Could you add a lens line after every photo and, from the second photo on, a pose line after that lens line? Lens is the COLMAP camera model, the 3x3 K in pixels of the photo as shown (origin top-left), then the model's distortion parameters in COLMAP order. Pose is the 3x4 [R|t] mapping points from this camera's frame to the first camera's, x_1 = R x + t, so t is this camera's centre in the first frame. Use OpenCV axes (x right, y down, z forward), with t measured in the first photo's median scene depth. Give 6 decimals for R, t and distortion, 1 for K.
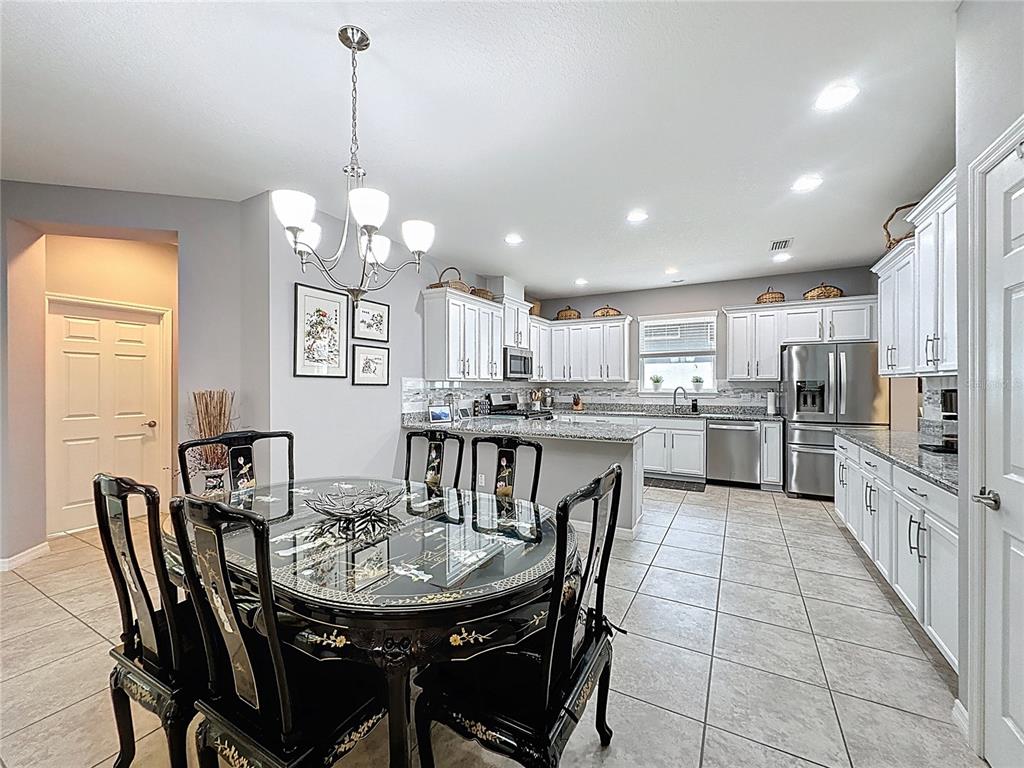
lens RADIAL K [[414.3, 0, 510.5], [0, 414.3, 387.5], [0, 0, 1]] dist [-0.006769, -0.000250]
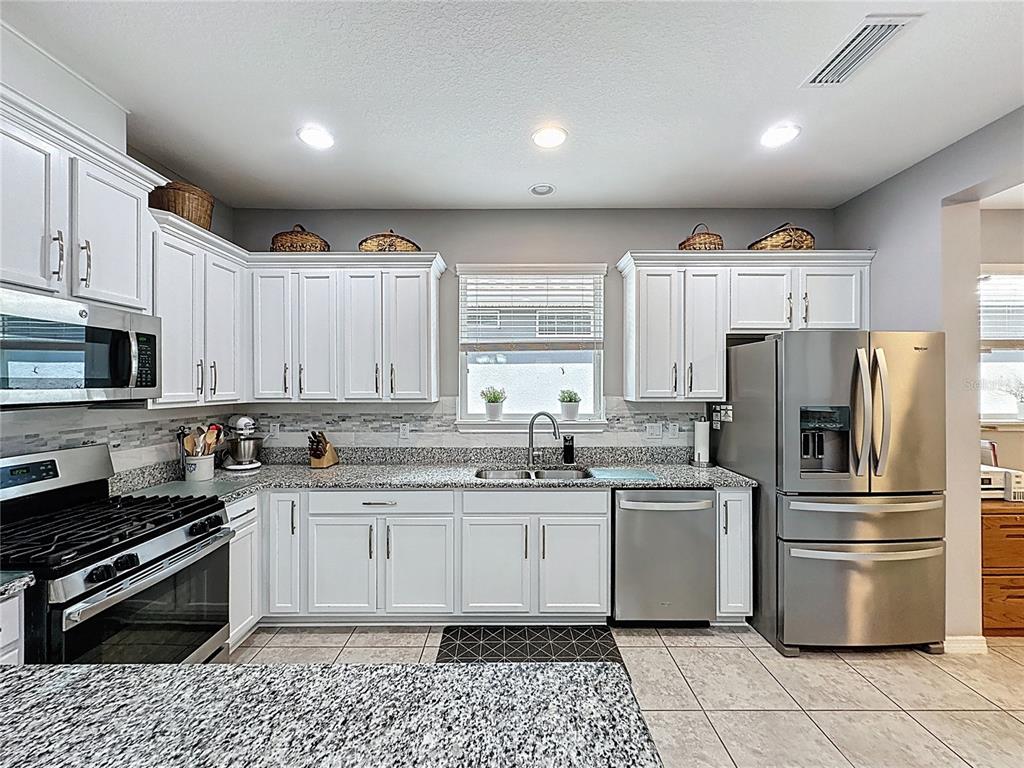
lens RADIAL K [[414.3, 0, 510.5], [0, 414.3, 387.5], [0, 0, 1]] dist [-0.006769, -0.000250]
pose [[0.875472, -0.005776, 0.483234, 0.138147], [0.004053, 0.999981, 0.004610, -0.032383], [-0.483251, -0.002077, 0.875479, 0.578102]]
